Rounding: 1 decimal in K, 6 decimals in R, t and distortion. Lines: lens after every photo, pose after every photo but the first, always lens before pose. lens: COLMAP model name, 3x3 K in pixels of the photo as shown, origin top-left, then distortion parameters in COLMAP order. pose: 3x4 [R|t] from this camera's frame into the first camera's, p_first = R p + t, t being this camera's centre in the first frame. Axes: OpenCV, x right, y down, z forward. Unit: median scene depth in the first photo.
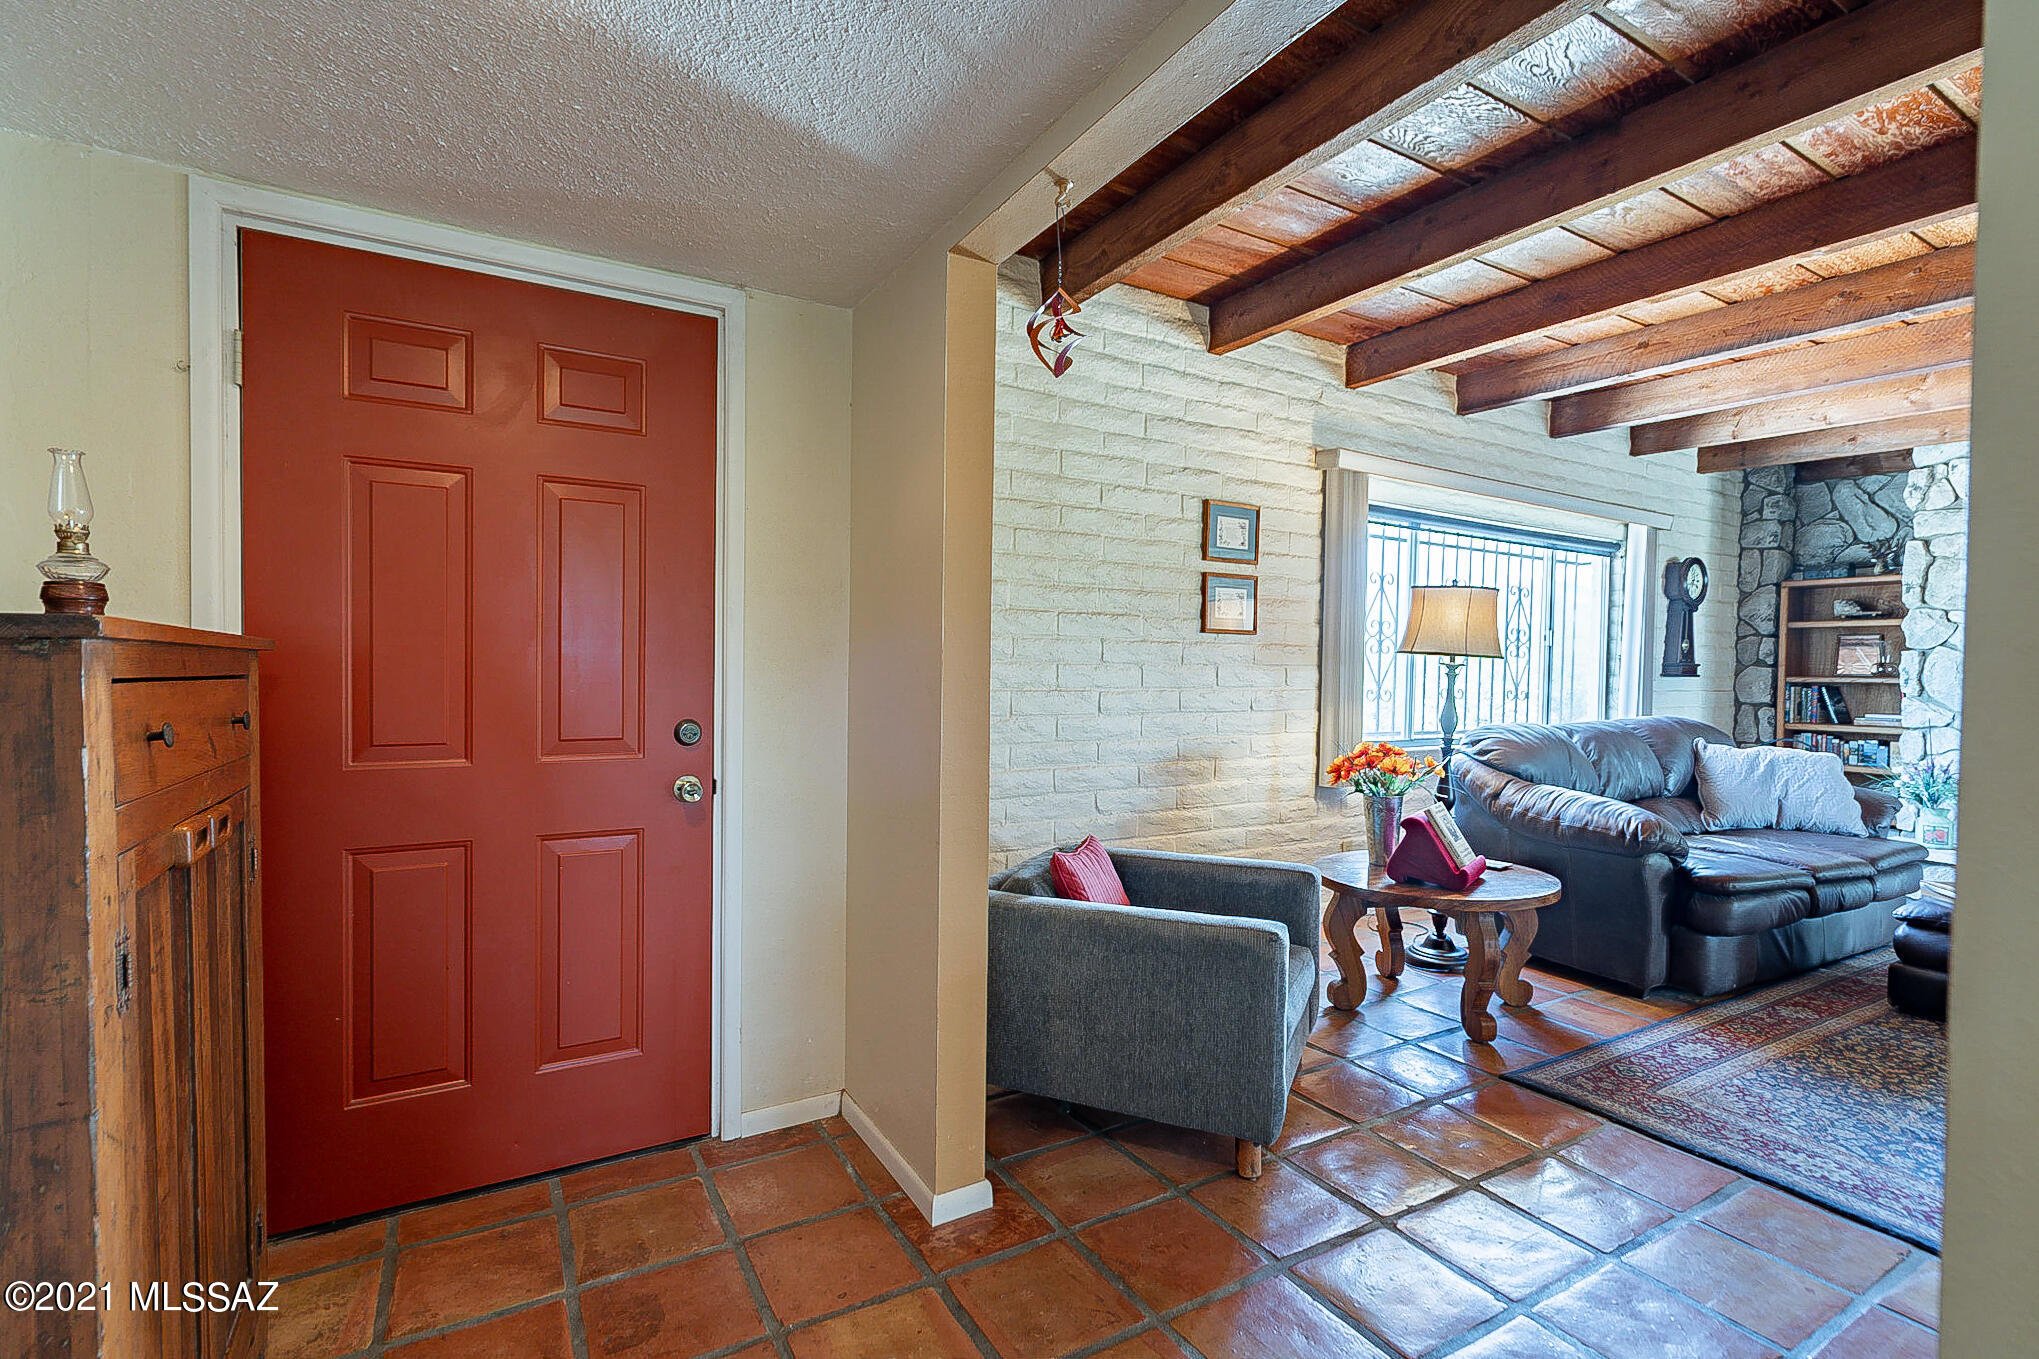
lens RADIAL K [[931.6, 0, 1010.8], [0, 931.6, 682.3], [0, 0, 1]] dist [-0.000176, -0.000220]
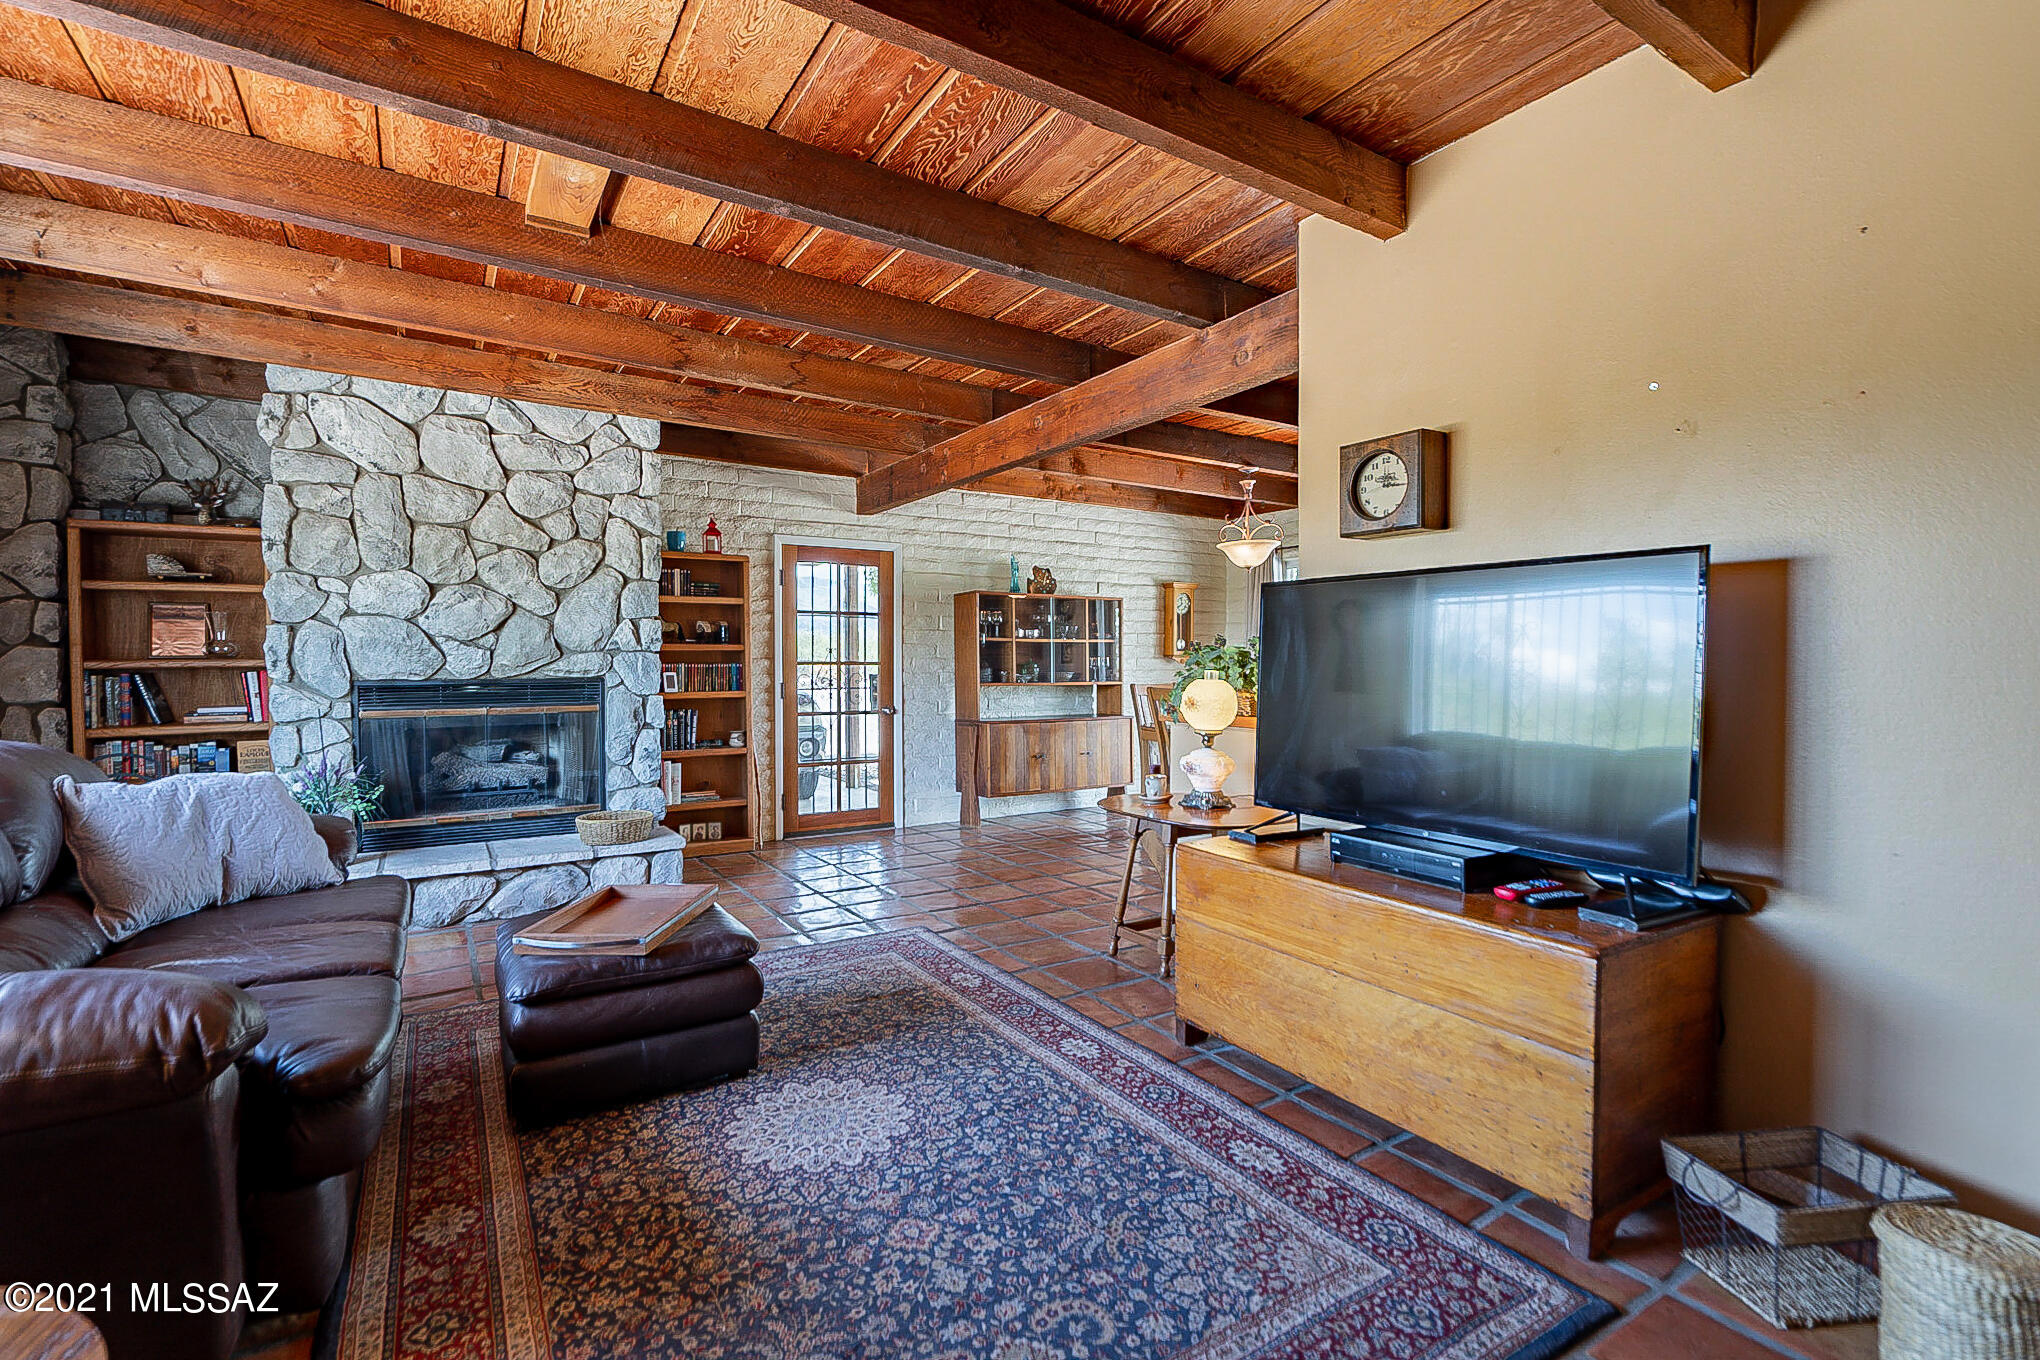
lens RADIAL K [[932.0, 0, 1011.3], [0, 932.0, 682.8], [0, 0, 1]] dist [-0.000176, -0.000220]
pose [[-0.029929, -0.041332, 0.998697, 0.142382], [0.022582, 0.998862, 0.042015, -0.003431], [-0.999297, 0.023810, -0.028962, 0.361037]]
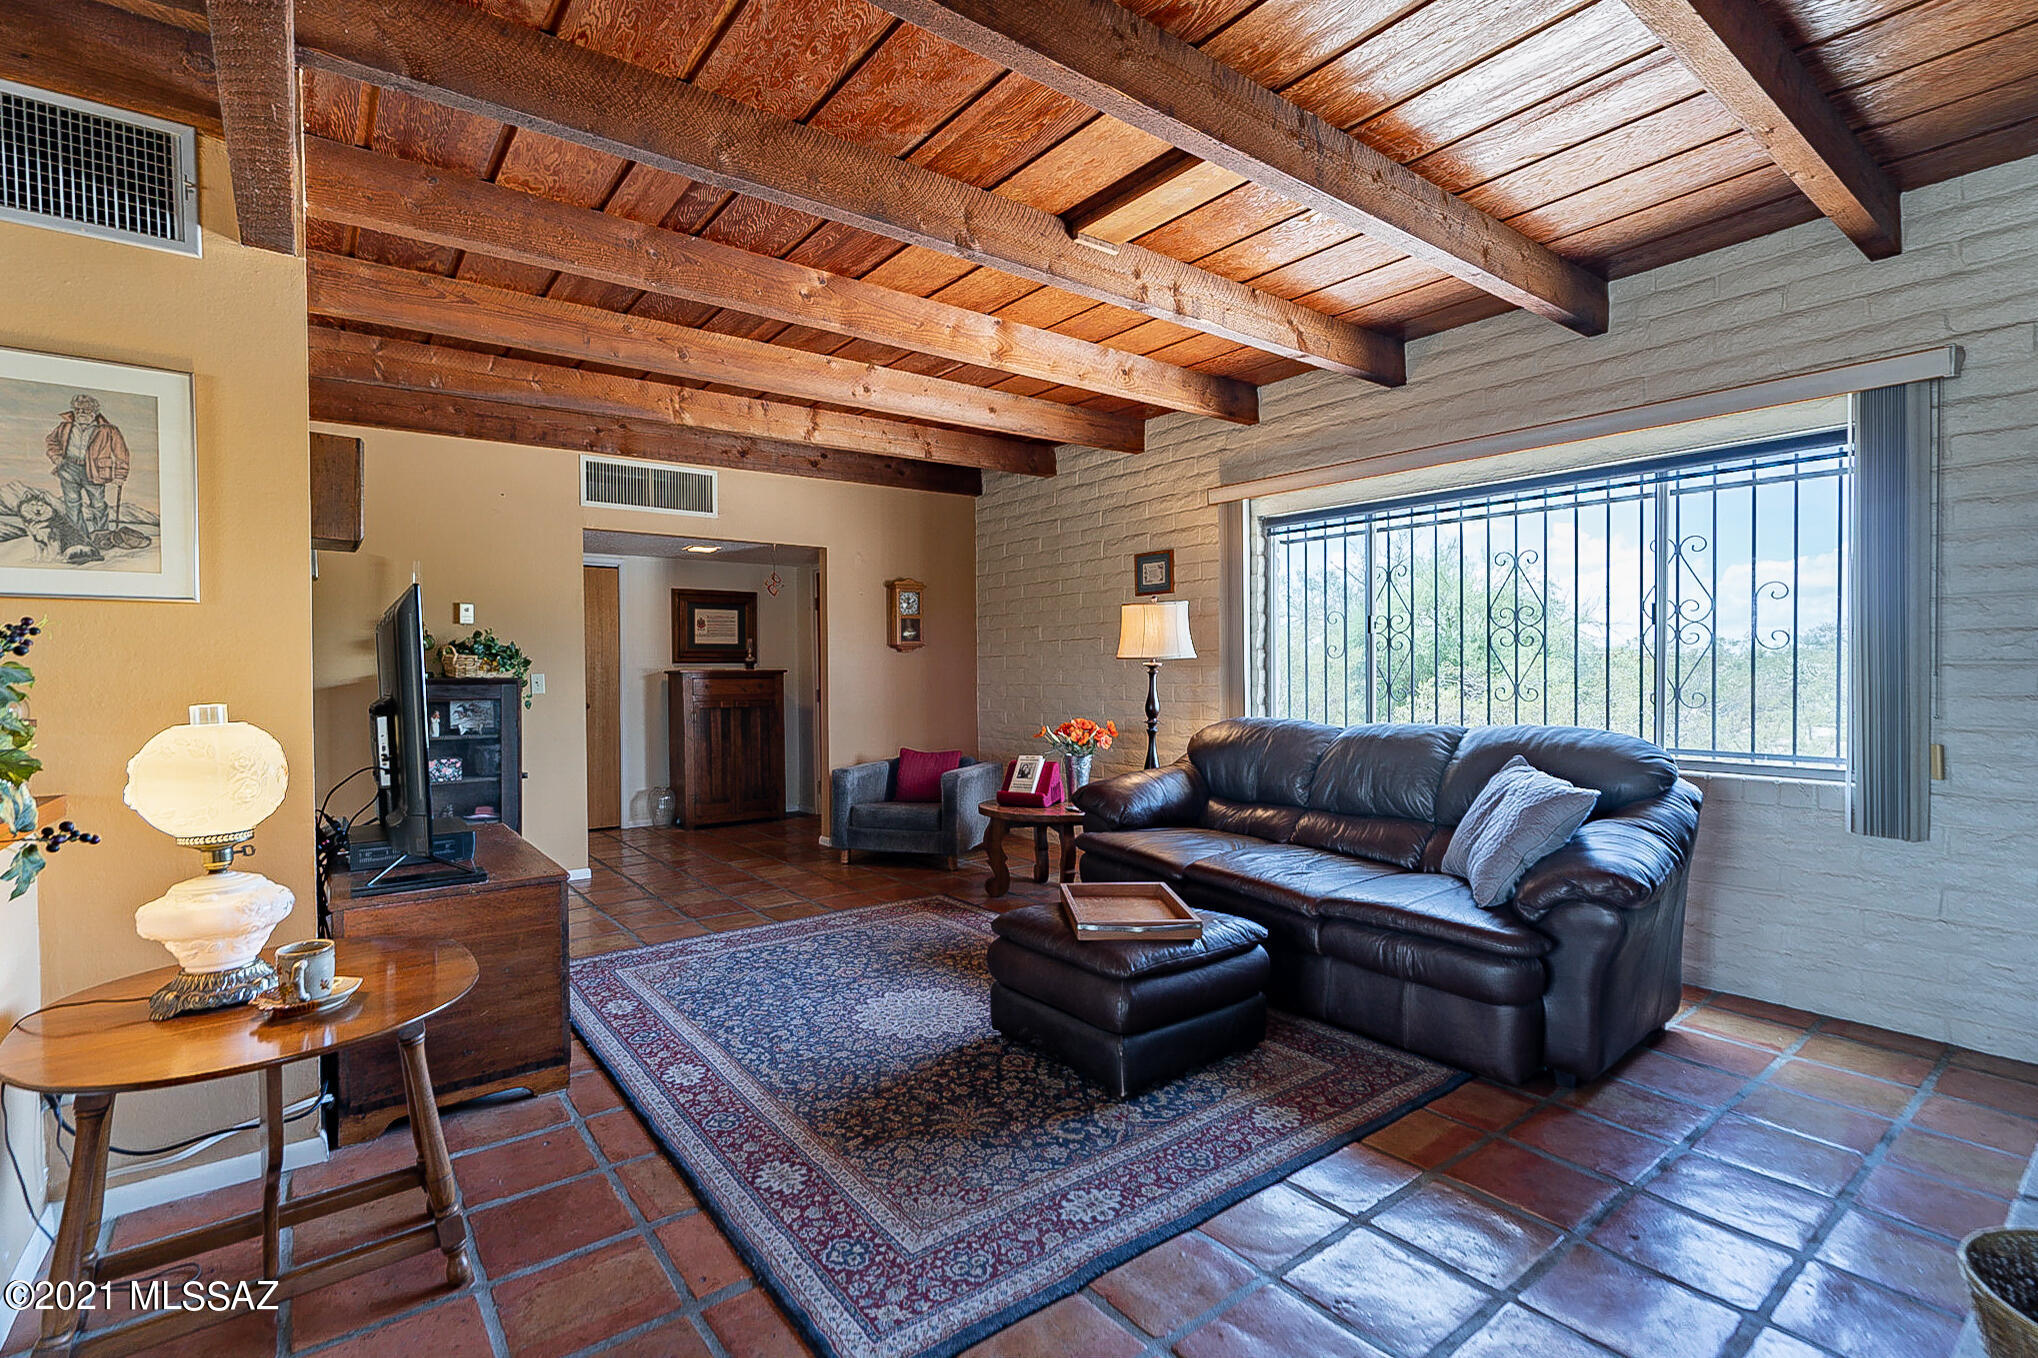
lens RADIAL K [[931.1, 0, 1010.3], [0, 931.1, 681.8], [0, 0, 1]] dist [-0.000176, -0.000220]
pose [[0.121818, -0.007297, -0.992526, 1.088720], [-0.007659, 0.999936, -0.008292, 0.011069], [0.992523, 0.008612, 0.121754, 0.419796]]
